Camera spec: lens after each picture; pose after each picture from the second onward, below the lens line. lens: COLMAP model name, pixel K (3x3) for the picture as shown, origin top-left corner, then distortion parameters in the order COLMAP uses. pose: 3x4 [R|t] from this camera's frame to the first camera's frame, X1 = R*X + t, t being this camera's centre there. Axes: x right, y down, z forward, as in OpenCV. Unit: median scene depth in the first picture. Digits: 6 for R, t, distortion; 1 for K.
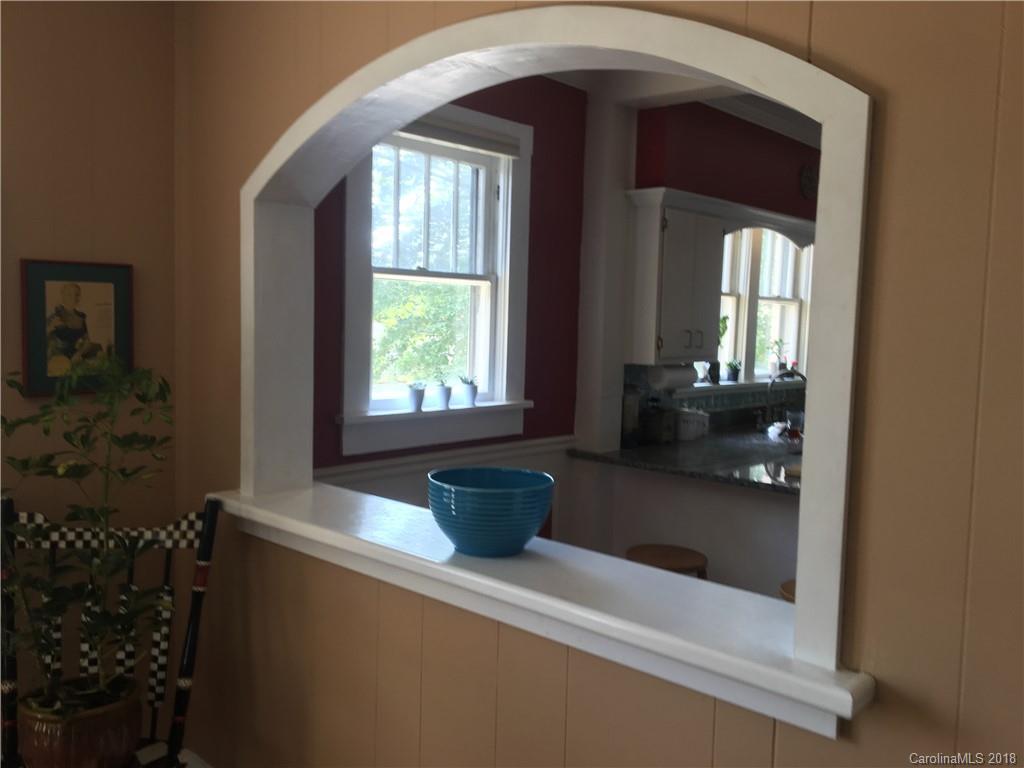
lens RADIAL K [[857.6, 0, 511.5], [0, 857.6, 385.8], [0, 0, 1]] dist [0.072821, -0.099267]
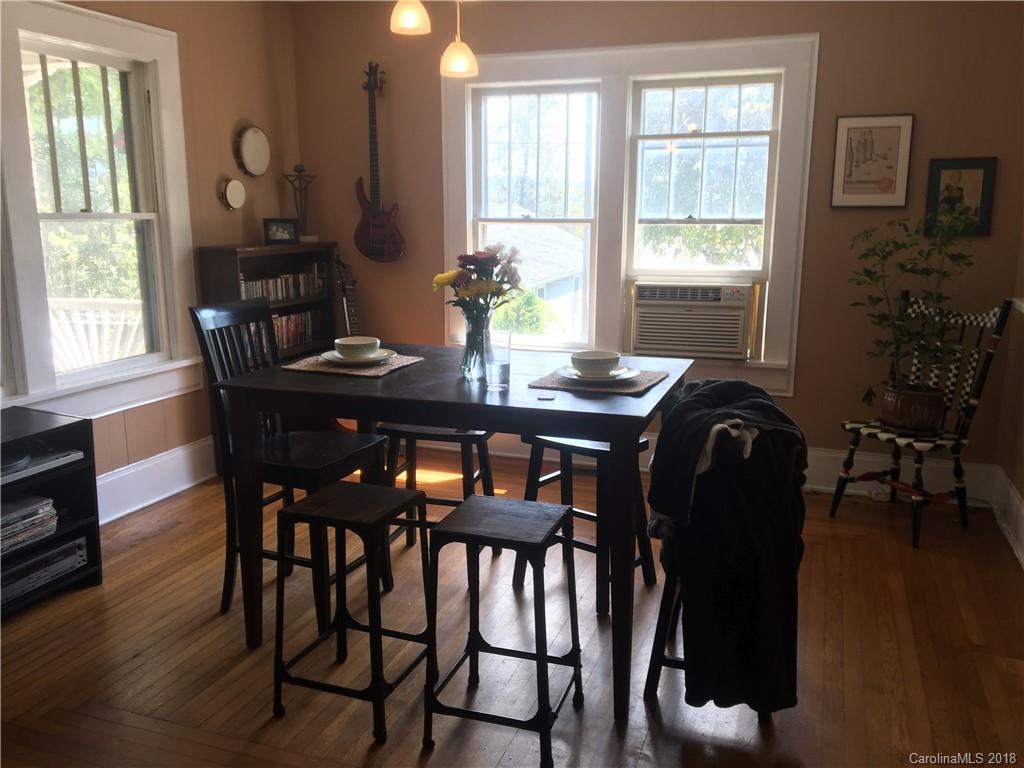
lens RADIAL K [[857.6, 0, 510.3], [0, 857.6, 385.0], [0, 0, 1]] dist [0.072821, -0.099267]
pose [[0.390177, 0.162198, -0.906341, 0.530778], [-0.056347, 0.986723, 0.152326, 0.060719], [0.919014, -0.008364, 0.394136, -0.344356]]
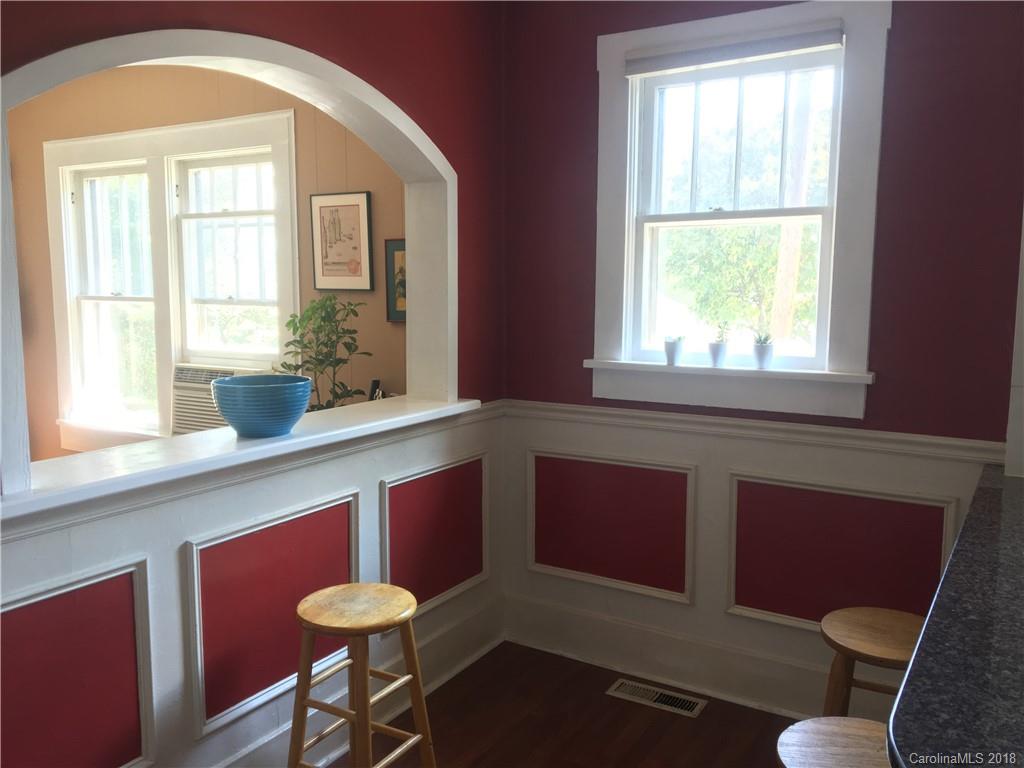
lens RADIAL K [[857.6, 0, 509.8], [0, 857.6, 382.7], [0, 0, 1]] dist [0.072821, -0.099267]
pose [[0.174028, 0.088738, -0.980734, 0.726535], [-0.072122, 0.994405, 0.077177, -0.010533], [0.982096, 0.057302, 0.179454, 0.613344]]
